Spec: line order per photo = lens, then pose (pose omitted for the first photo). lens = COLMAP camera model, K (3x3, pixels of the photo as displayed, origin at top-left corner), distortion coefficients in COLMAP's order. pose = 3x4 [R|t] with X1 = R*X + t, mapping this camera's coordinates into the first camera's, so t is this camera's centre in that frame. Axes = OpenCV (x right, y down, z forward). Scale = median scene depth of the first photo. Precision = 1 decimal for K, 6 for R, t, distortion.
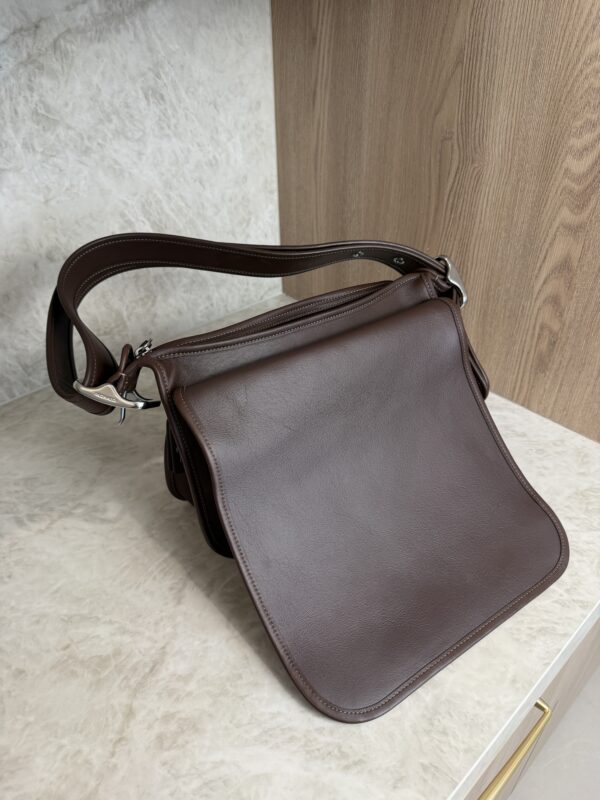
lens RADIAL K [[578.9, 0, 304.1], [0, 578.9, 400.7], [0, 0, 1]] dist [-0.018346, -0.000989]
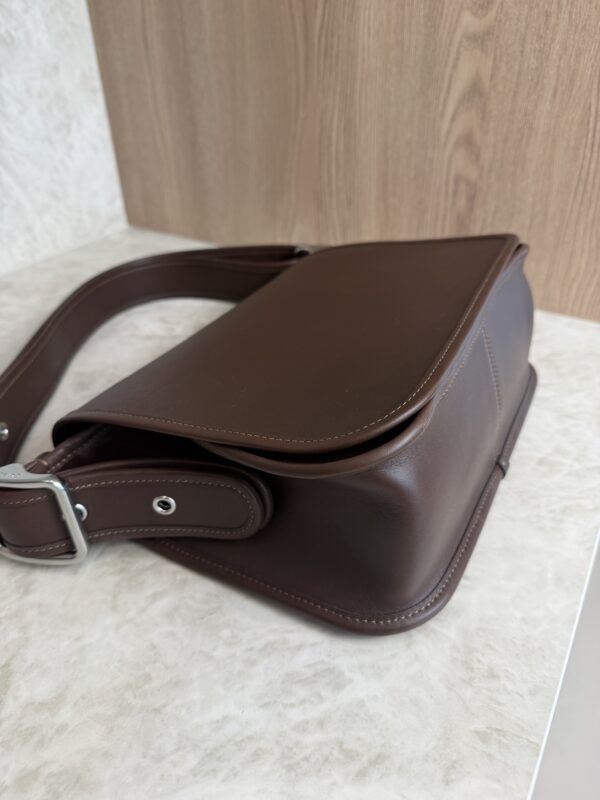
lens RADIAL K [[593.5, 0, 299.9], [0, 593.5, 397.0], [0, 0, 1]] dist [-0.047331, 0.016655]
pose [[0.963800, -0.158009, 0.214761, -0.029923], [0.167281, 0.985577, -0.025587, 0.157770], [-0.207621, 0.060586, 0.976331, 0.244064]]
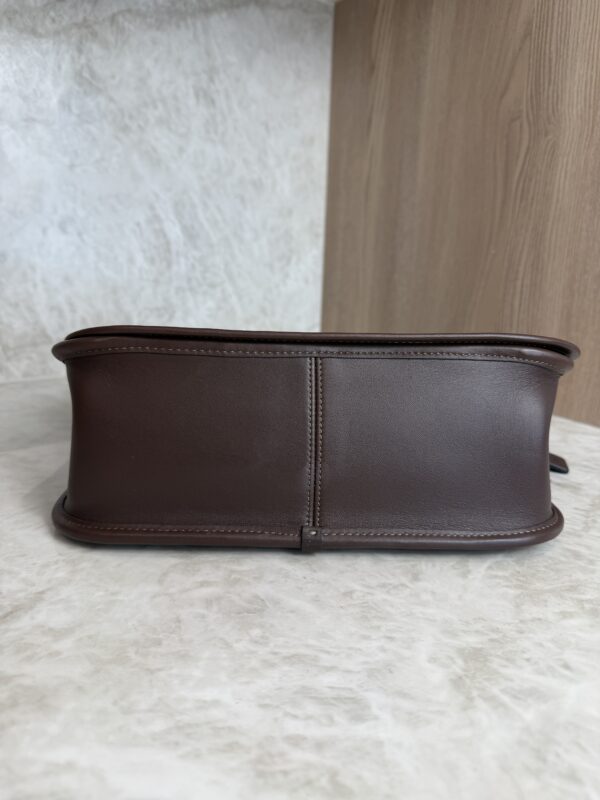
lens RADIAL K [[587.5, 0, 300.8], [0, 587.5, 403.3], [0, 0, 1]] dist [-0.029997, 0.000145]
pose [[0.992741, 0.073899, -0.094890, 0.034828], [-0.102938, 0.930097, -0.352594, 0.298495], [0.062201, 0.359803, 0.930953, 0.287756]]
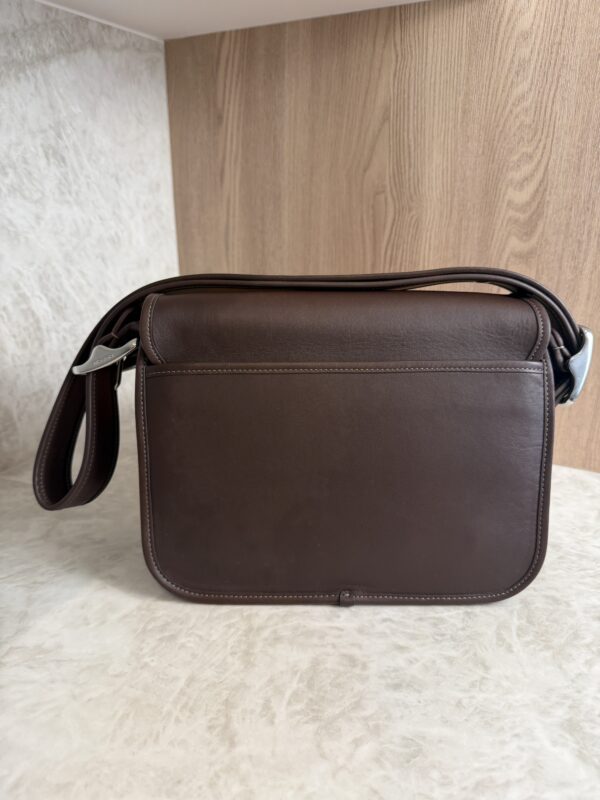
lens RADIAL K [[582.3, 0, 302.9], [0, 582.3, 400.8], [0, 0, 1]] dist [-0.019548, -0.002495]
pose [[0.942421, -0.094751, 0.320726, -0.232293], [0.182123, 0.949750, -0.254570, 0.123460], [-0.280489, 0.298324, 0.912321, 0.208920]]
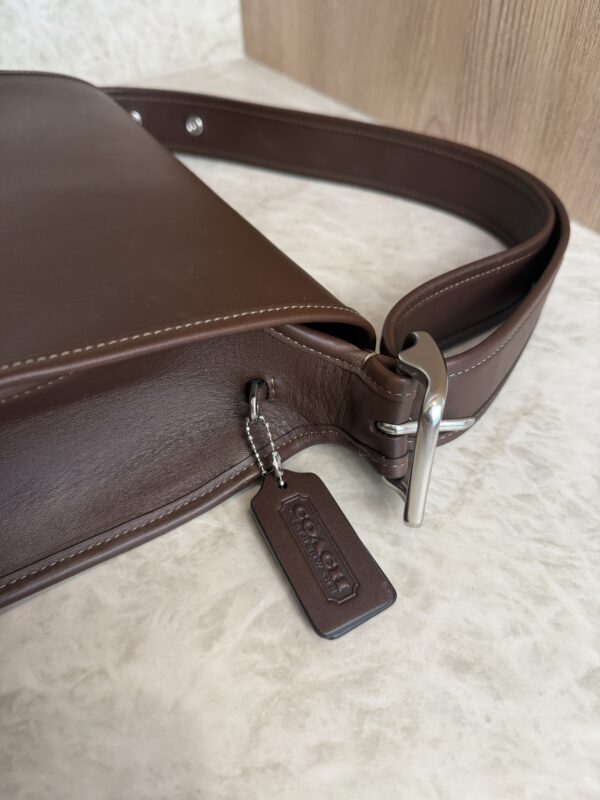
lens RADIAL K [[596.9, 0, 306.0], [0, 596.9, 400.2], [0, 0, 1]] dist [-0.044152, 0.001014]
pose [[0.989467, 0.105960, -0.098629, 0.188868], [-0.086799, 0.979541, 0.181563, 0.076205], [0.115850, -0.171089, 0.978421, 0.493379]]
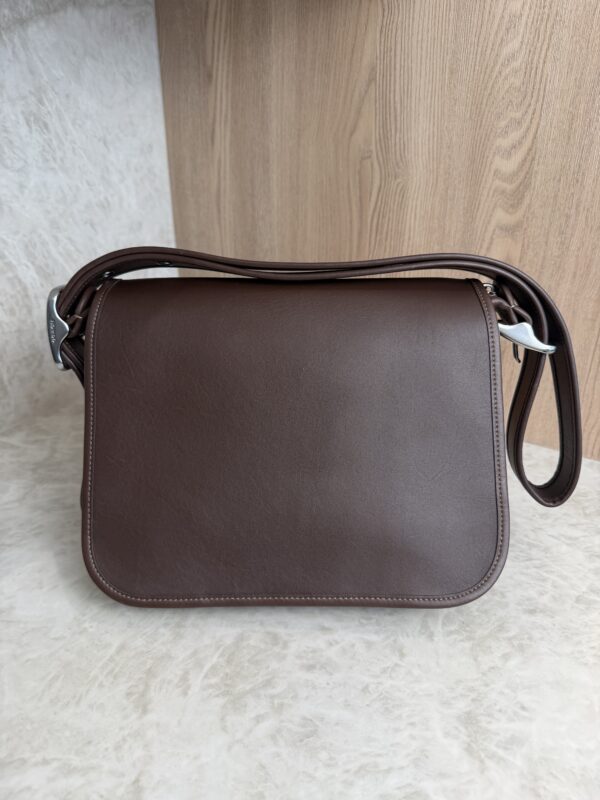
lens RADIAL K [[582.6, 0, 301.6], [0, 582.6, 401.1], [0, 0, 1]] dist [-0.025687, 0.005665]
pose [[0.967757, -0.094035, 0.233675, -0.119928], [0.136739, 0.975232, -0.173851, 0.098041], [-0.211539, 0.200198, 0.956646, 0.162112]]
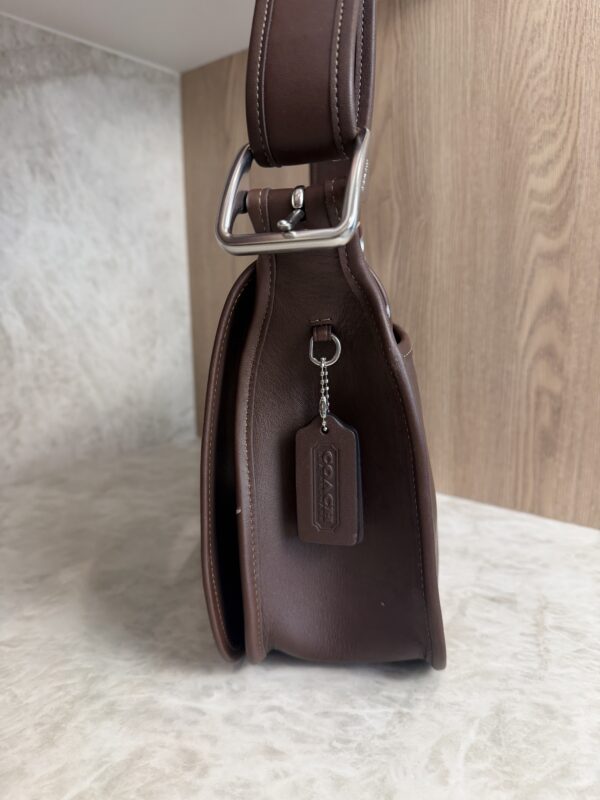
lens RADIAL K [[590.7, 0, 300.6], [0, 590.7, 398.7], [0, 0, 1]] dist [-0.031541, 0.004795]
pose [[0.990095, -0.020715, 0.138861, -0.007670], [0.079194, 0.899092, -0.430537, 0.186499], [-0.115931, 0.437269, 0.891827, 0.338855]]
